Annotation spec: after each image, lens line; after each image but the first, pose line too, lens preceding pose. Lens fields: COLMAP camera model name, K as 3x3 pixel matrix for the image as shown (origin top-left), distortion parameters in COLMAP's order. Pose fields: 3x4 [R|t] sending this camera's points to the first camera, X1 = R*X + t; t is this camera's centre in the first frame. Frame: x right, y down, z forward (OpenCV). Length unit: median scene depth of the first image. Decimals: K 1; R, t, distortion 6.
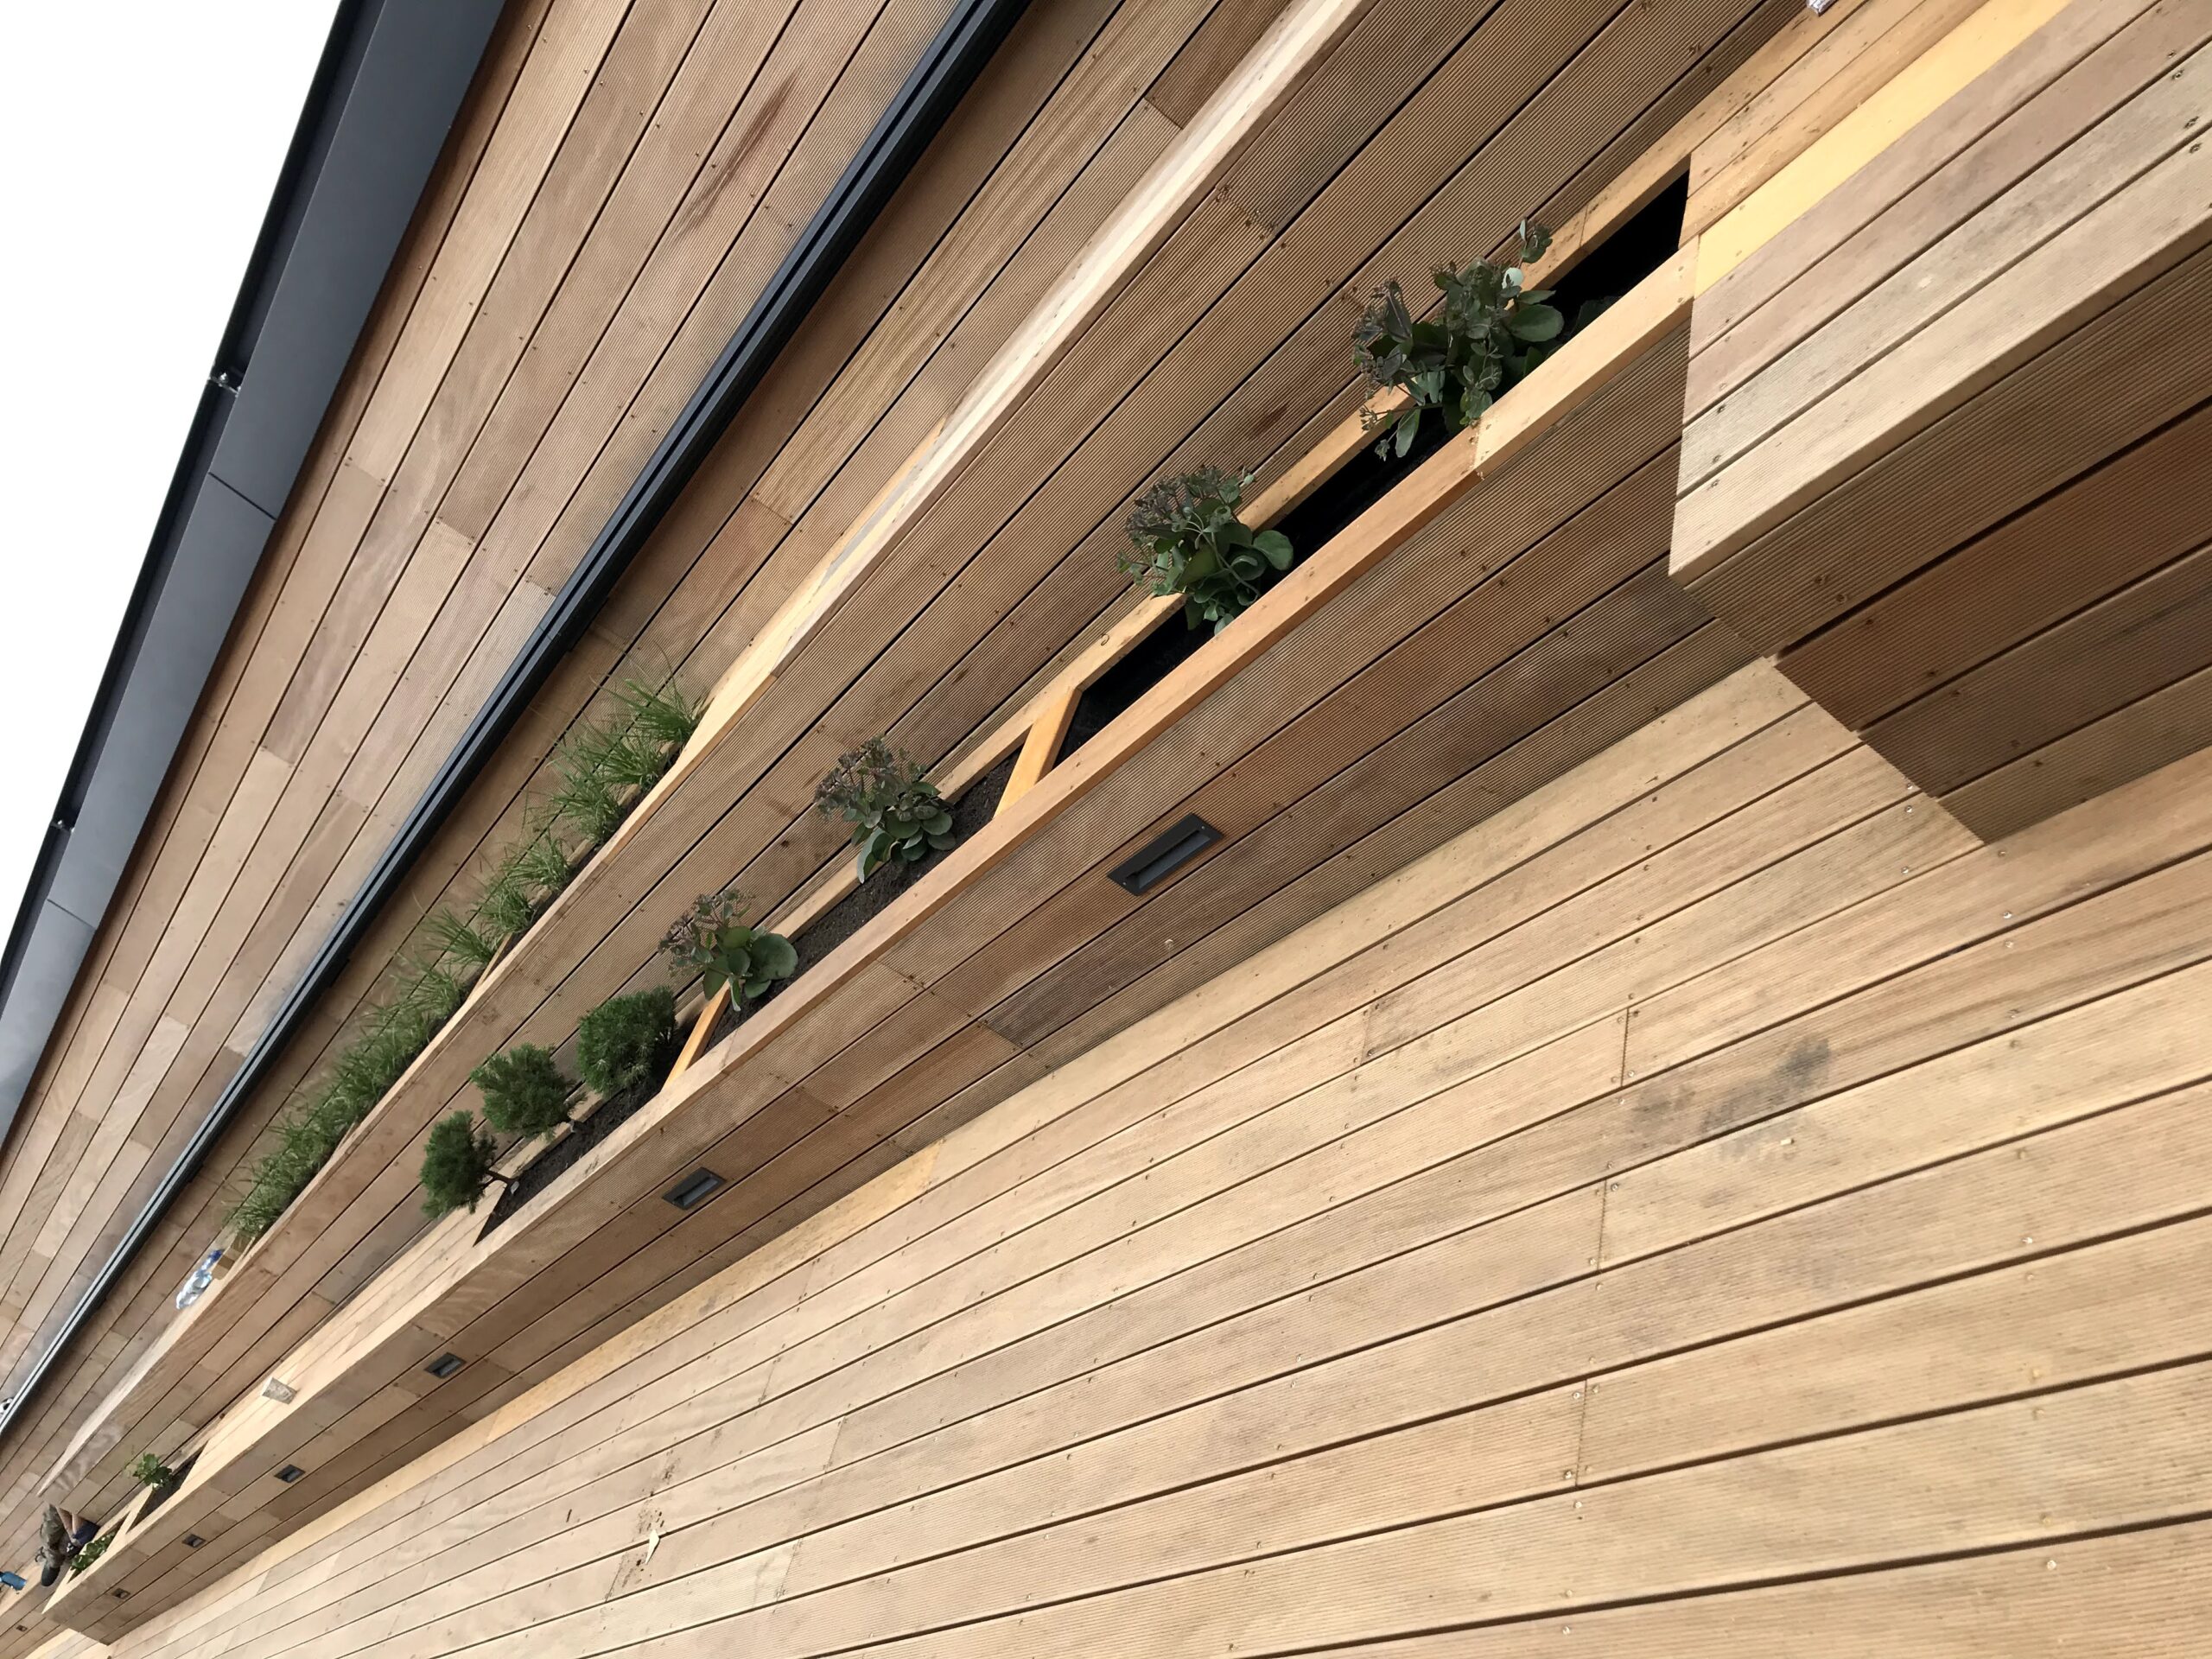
lens RADIAL K [[1814.2, 0, 1106.0], [0, 1814.2, 829.5], [0, 0, 1]] dist [0.007905, -0.000969]
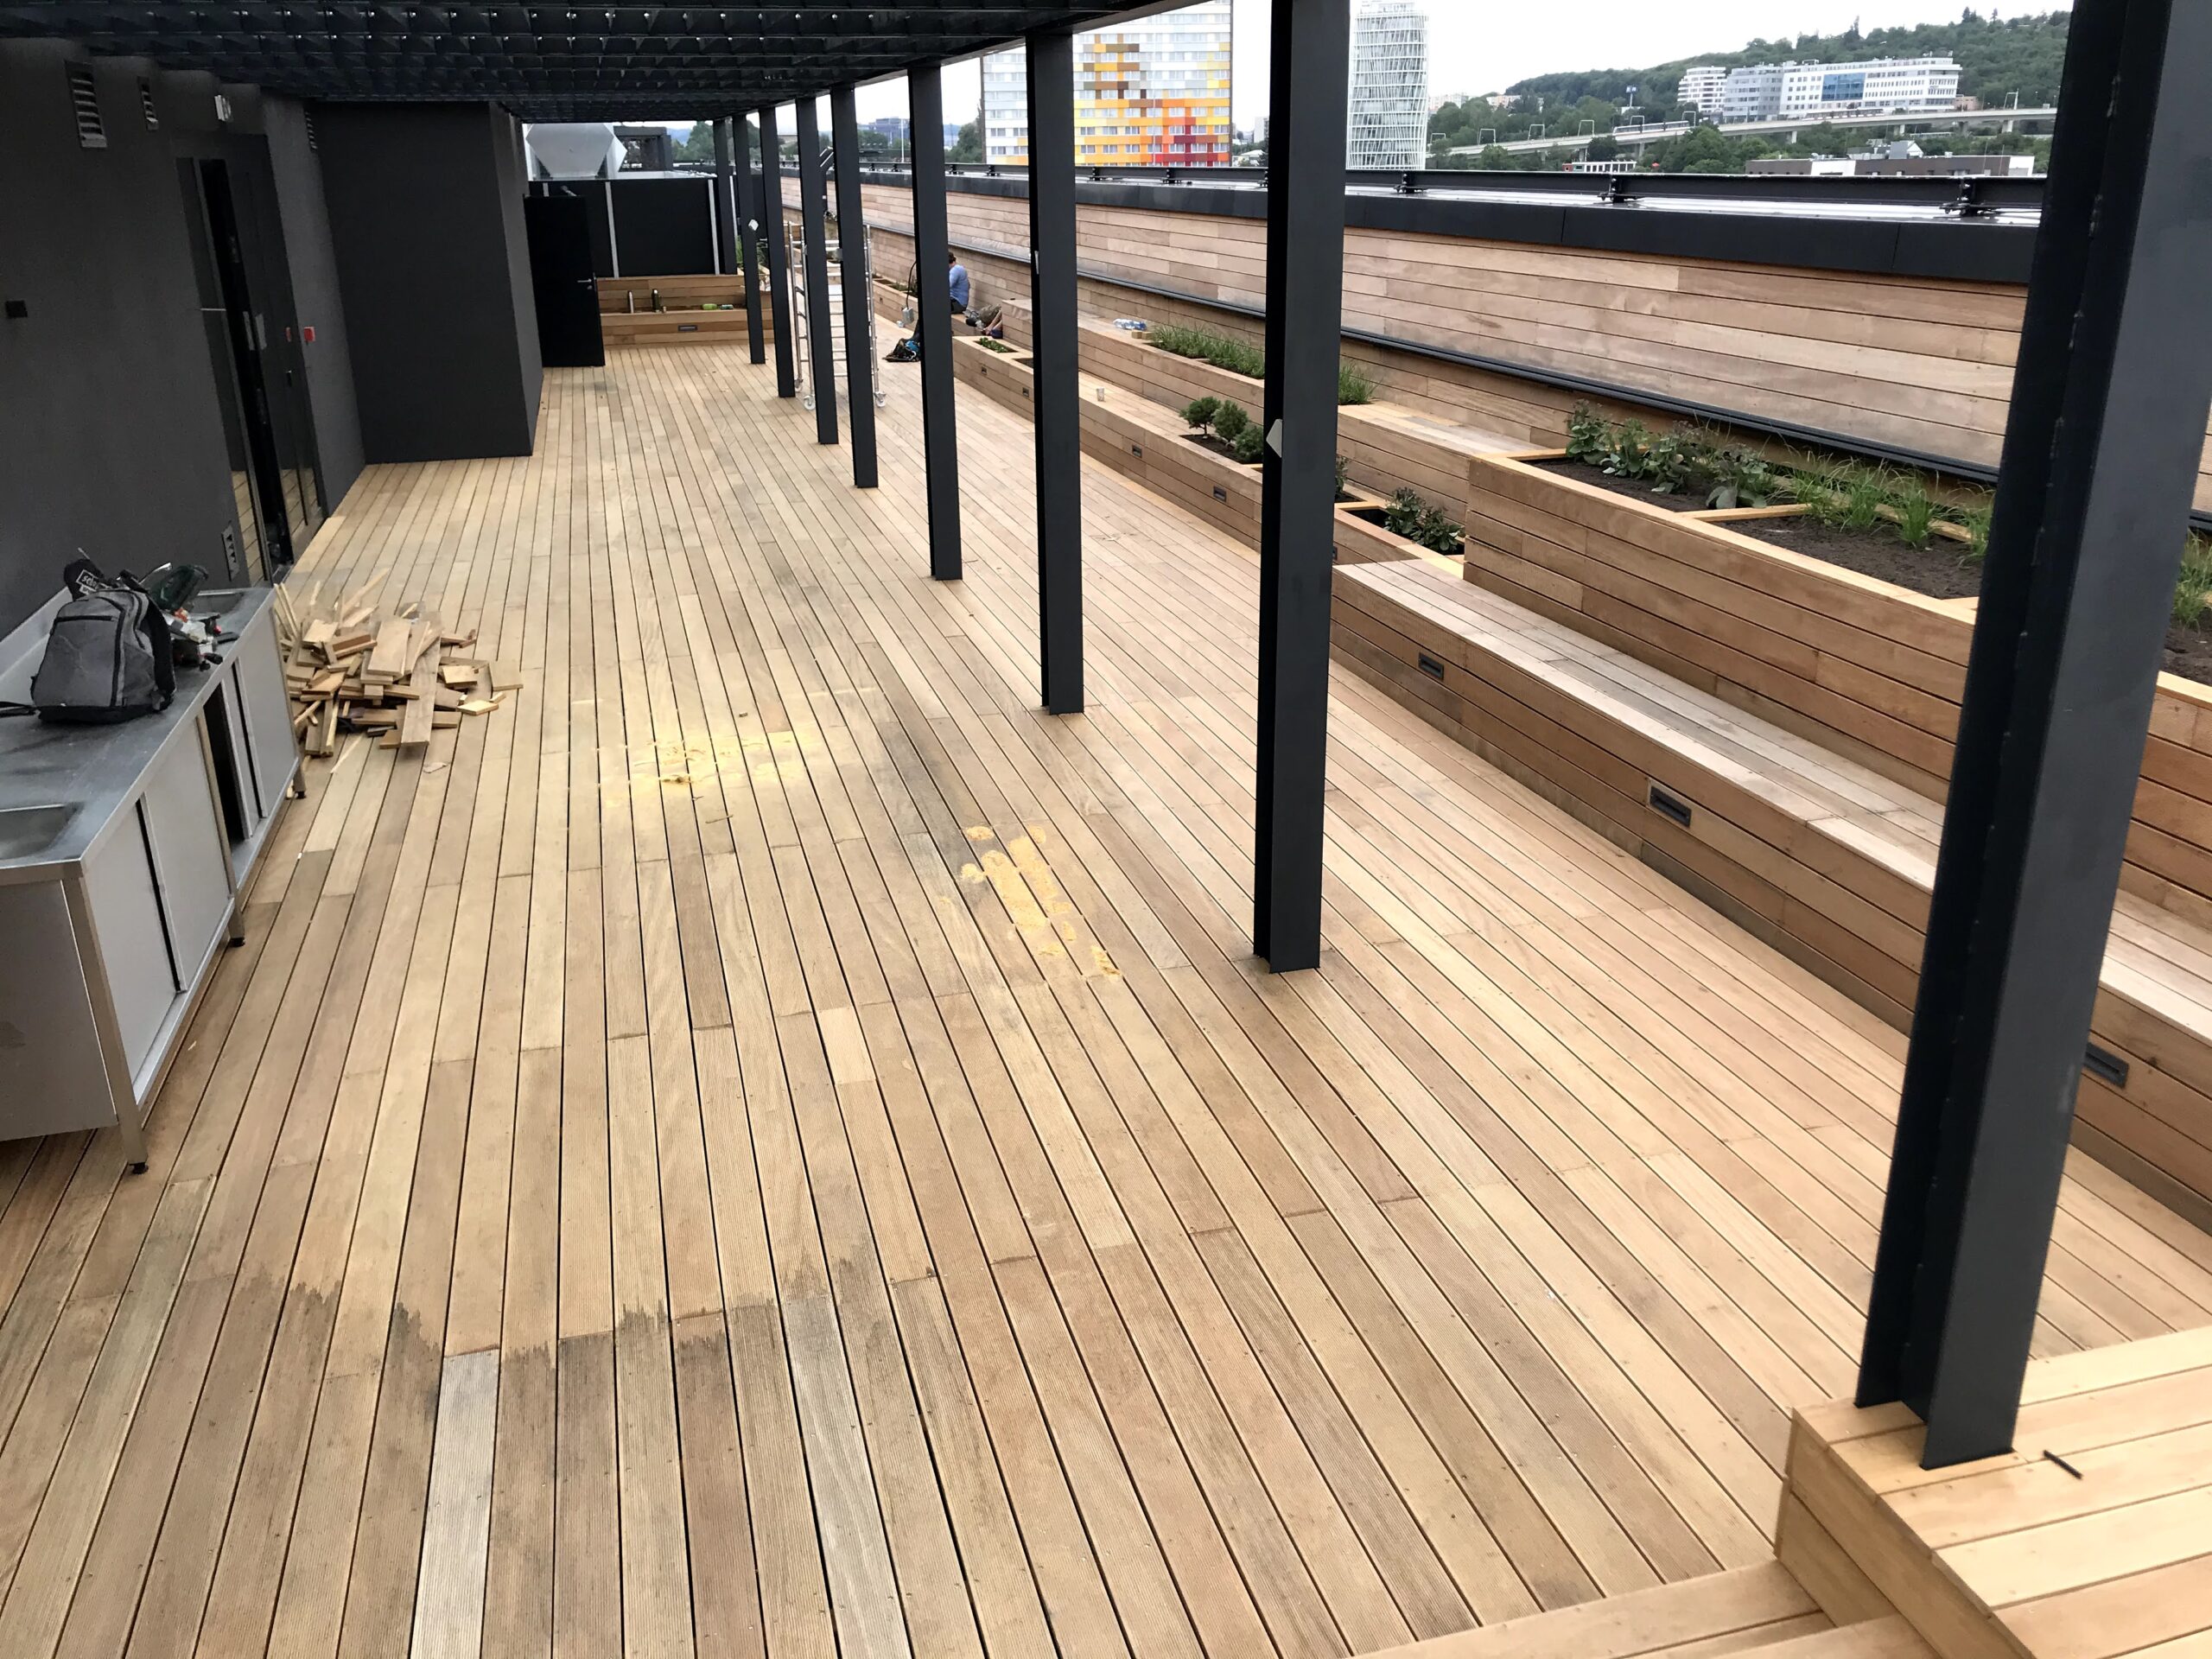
lens RADIAL K [[1814.2, 0, 1106.0], [0, 1814.2, 829.5], [0, 0, 1]] dist [0.007905, -0.000969]
pose [[0.410062, 0.895585, -0.172558, 0.455231], [-0.802843, 0.444214, 0.397639, -0.382254], [0.432772, -0.024520, 0.901170, -1.126422]]
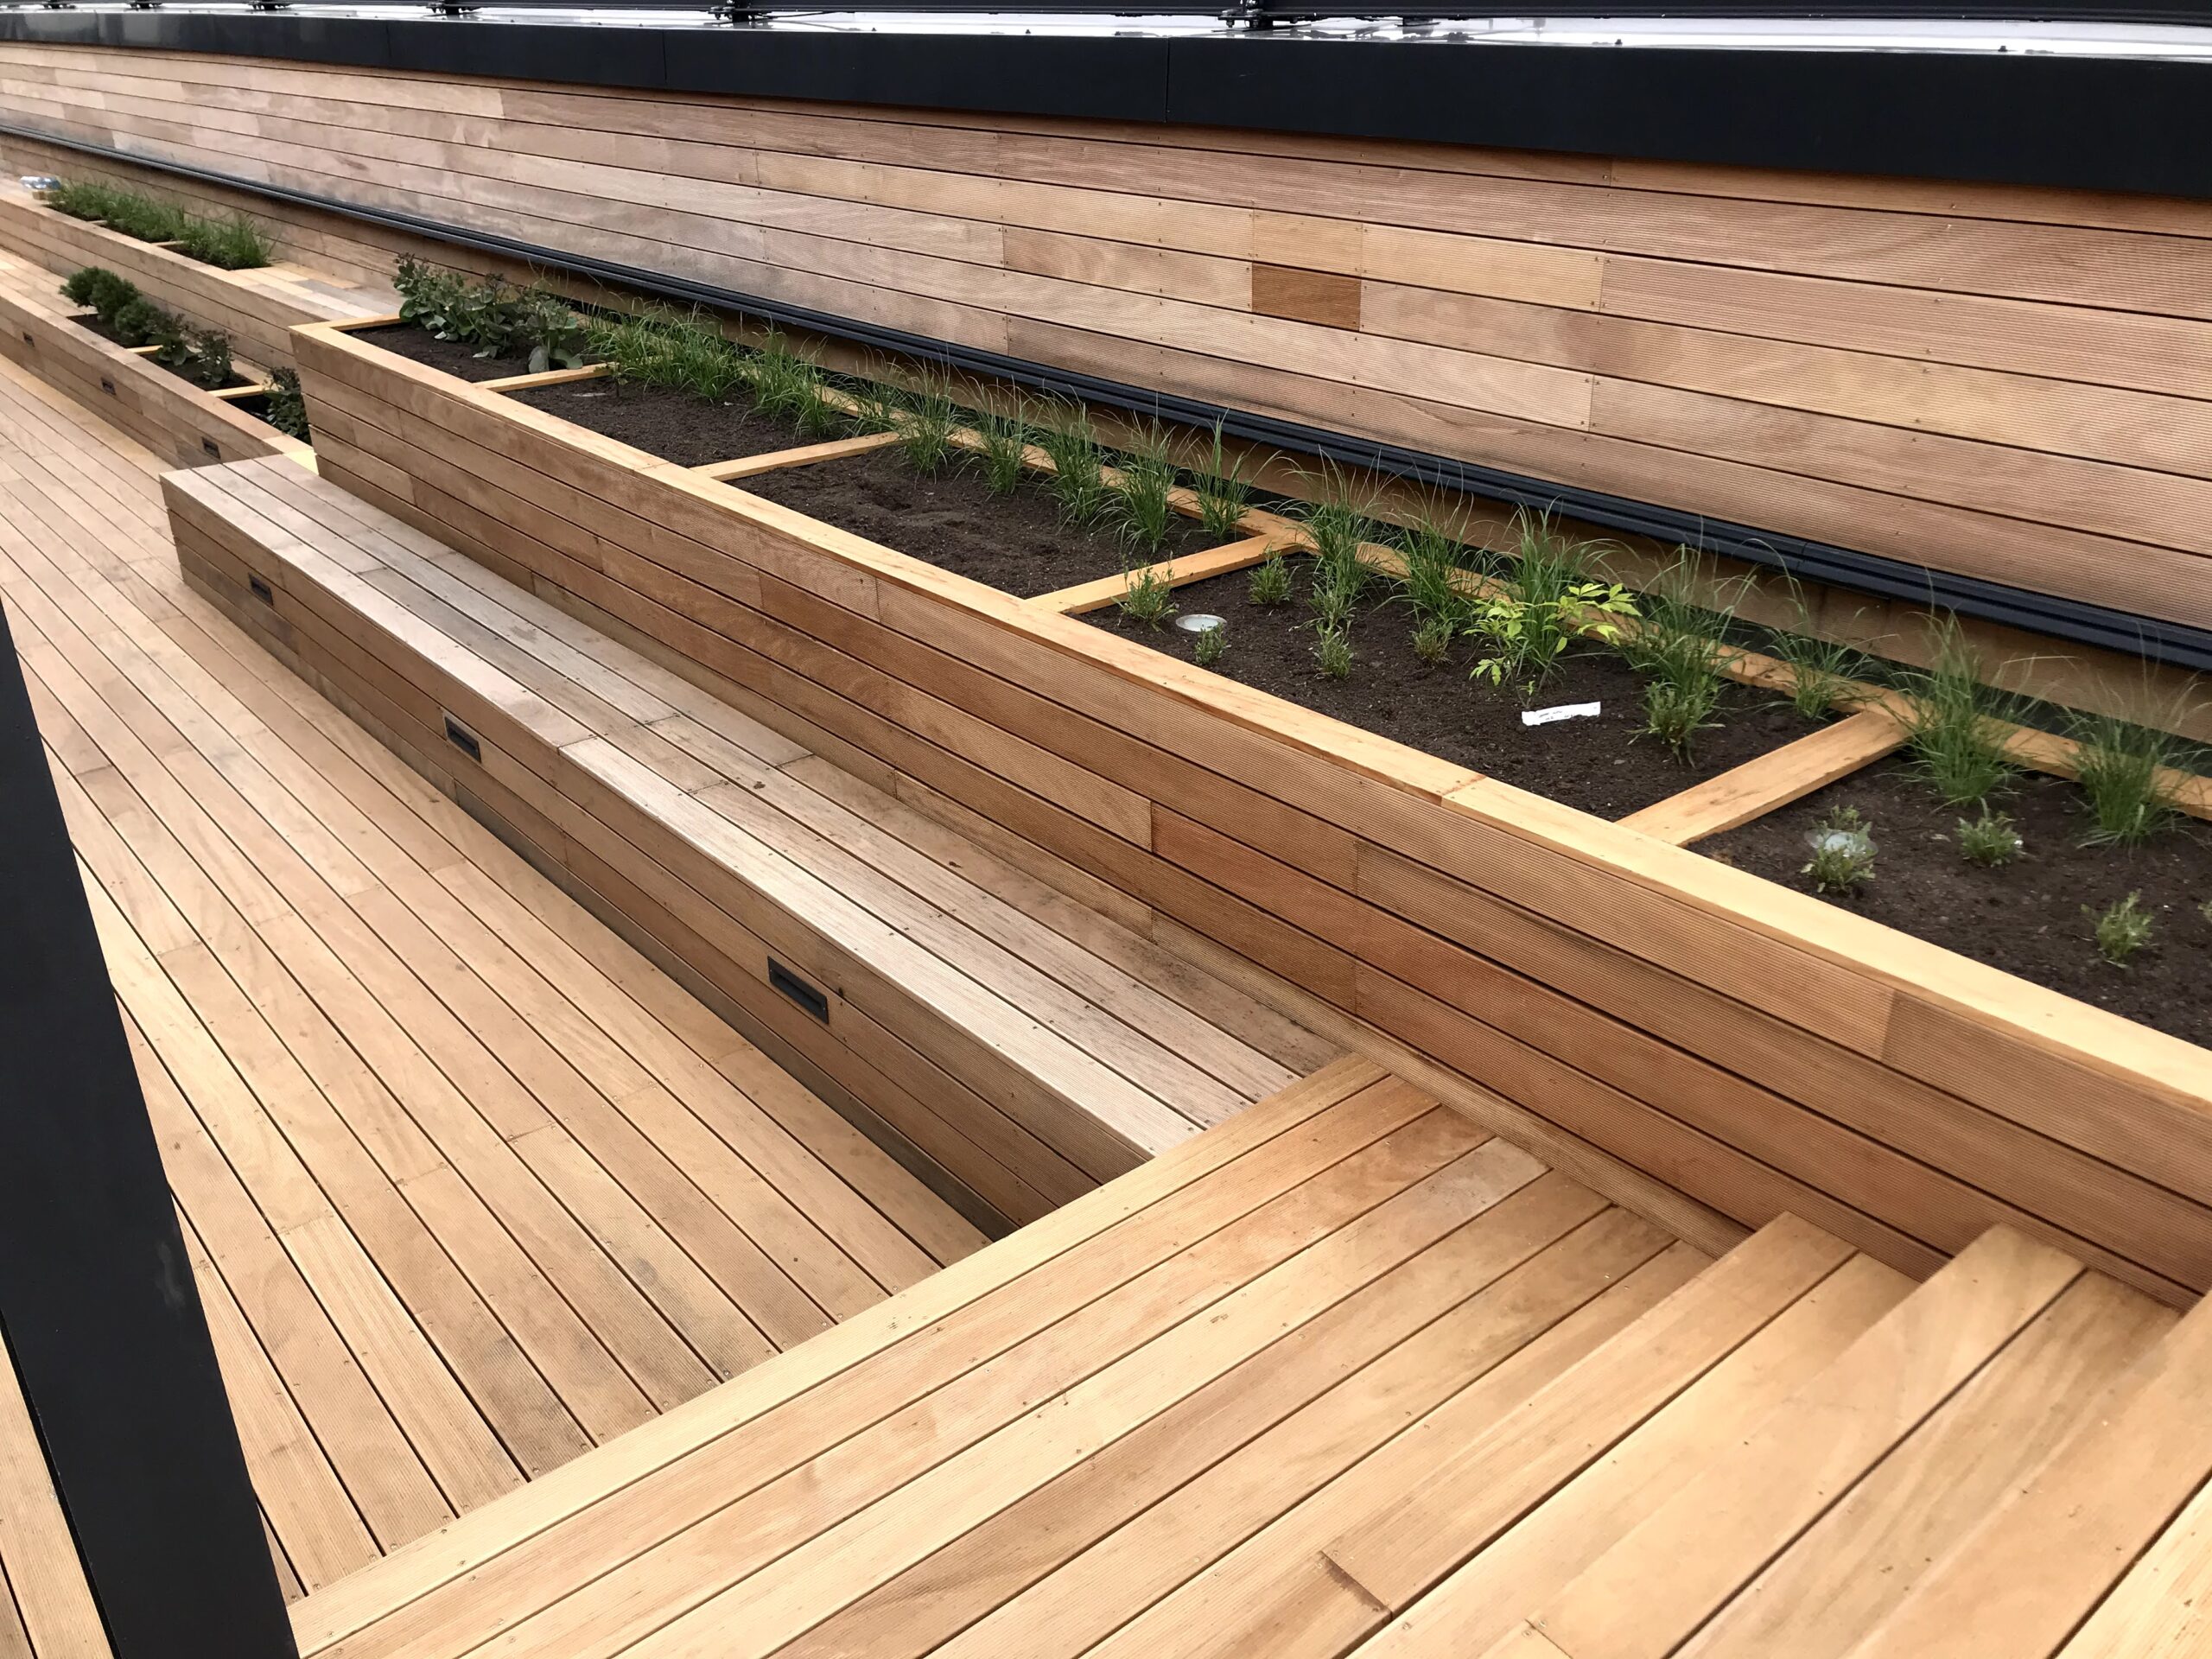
lens RADIAL K [[1814.2, 0, 1106.0], [0, 1814.2, 829.5], [0, 0, 1]] dist [0.007905, -0.000969]
pose [[0.572476, 0.815141, 0.088412, 0.531711], [-0.818540, 0.561921, 0.119323, -0.567108], [0.047584, -0.140678, 0.988911, -0.916766]]
